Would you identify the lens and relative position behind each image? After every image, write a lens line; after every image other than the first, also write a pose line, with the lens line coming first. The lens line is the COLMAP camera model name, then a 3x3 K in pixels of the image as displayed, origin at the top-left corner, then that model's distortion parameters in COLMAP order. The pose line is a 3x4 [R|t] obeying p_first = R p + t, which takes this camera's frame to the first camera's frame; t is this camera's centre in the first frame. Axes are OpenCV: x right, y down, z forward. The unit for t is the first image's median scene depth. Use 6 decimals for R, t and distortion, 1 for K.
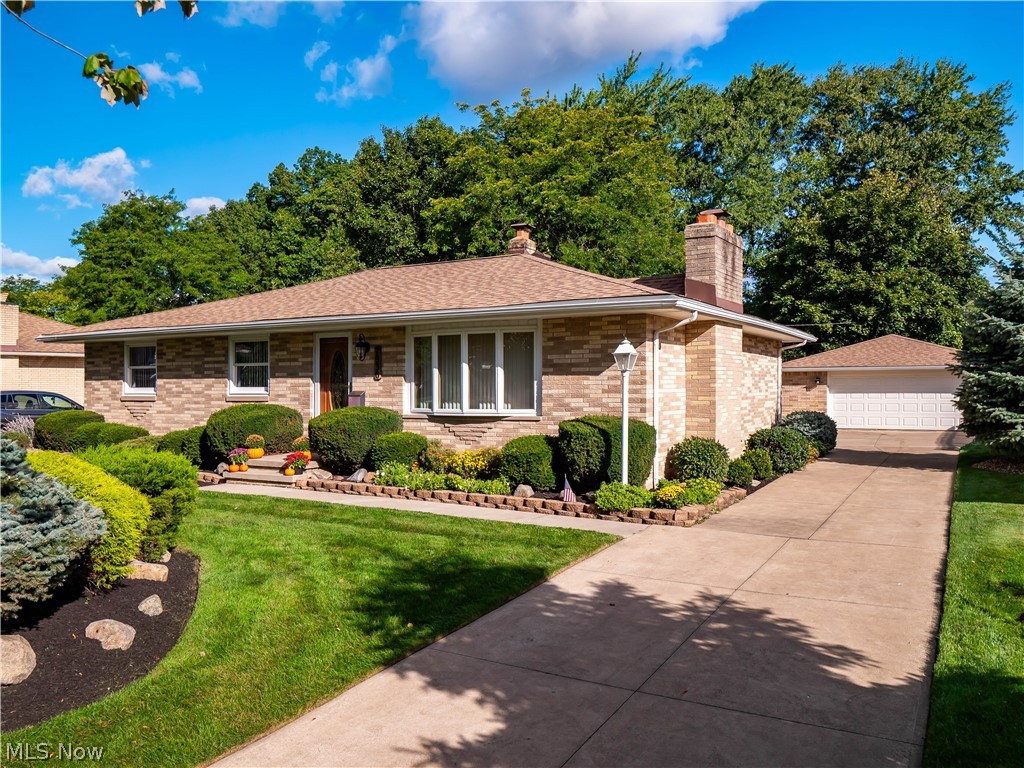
lens RADIAL K [[767.6, 0, 519.9], [0, 767.6, 378.5], [0, 0, 1]] dist [0.001582, 0.002899]
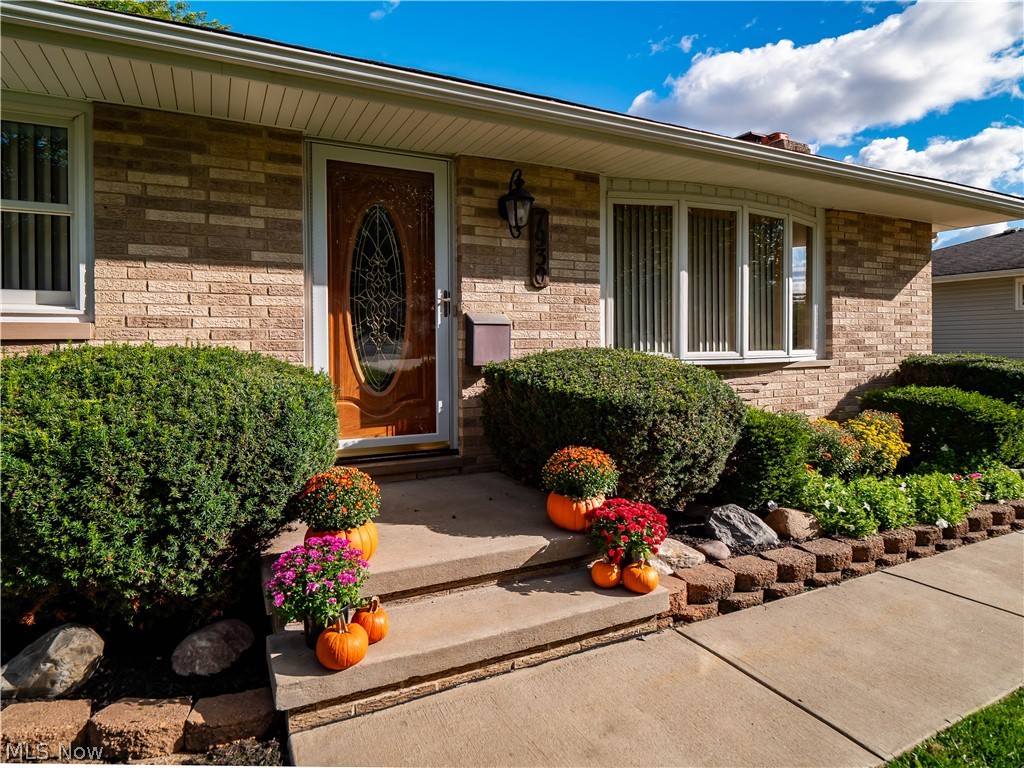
lens RADIAL K [[597.4, 0, 554.2], [0, 597.4, 347.8], [0, 0, 1]] dist [-0.000782, -0.009995]
pose [[0.545170, -0.003761, 0.838317, -0.400993], [-0.005752, 0.999950, 0.008226, 0.027984], [-0.838306, -0.009306, 0.545121, 0.711436]]
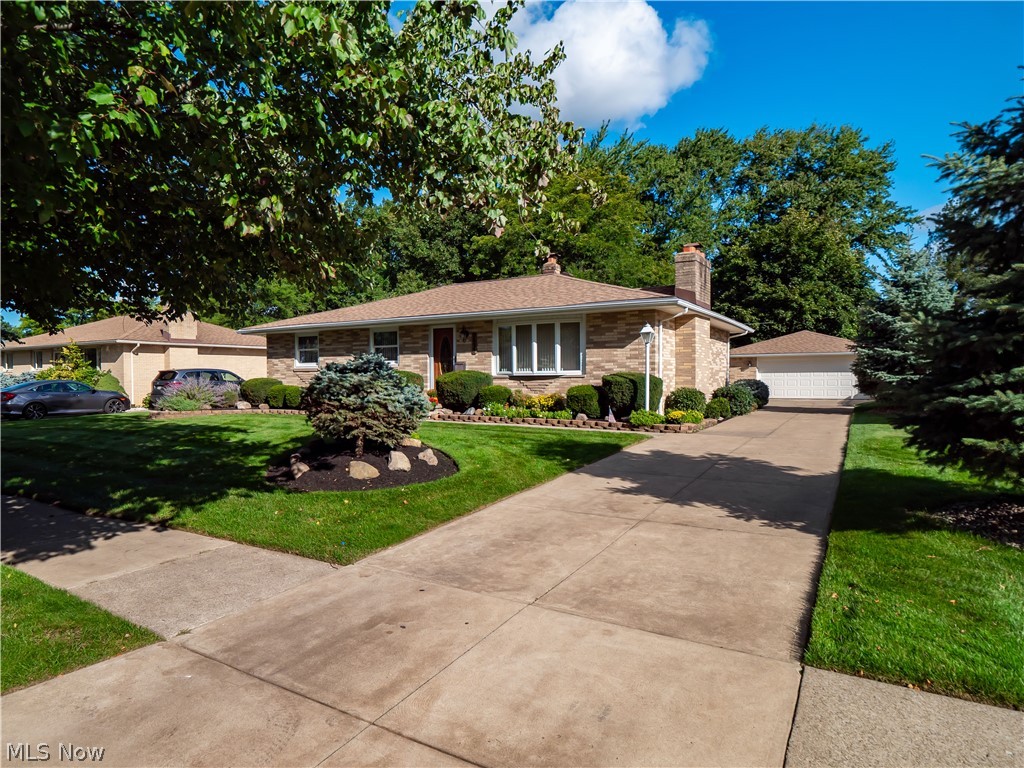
lens RADIAL K [[597.4, 0, 465.2], [0, 597.4, 382.7], [0, 0, 1]] dist [-0.000782, -0.009995]
pose [[0.998265, 0.000654, -0.058882, -0.115044], [0.000371, 0.999849, 0.017398, 0.034154], [0.058884, -0.017390, 0.998113, -0.199694]]
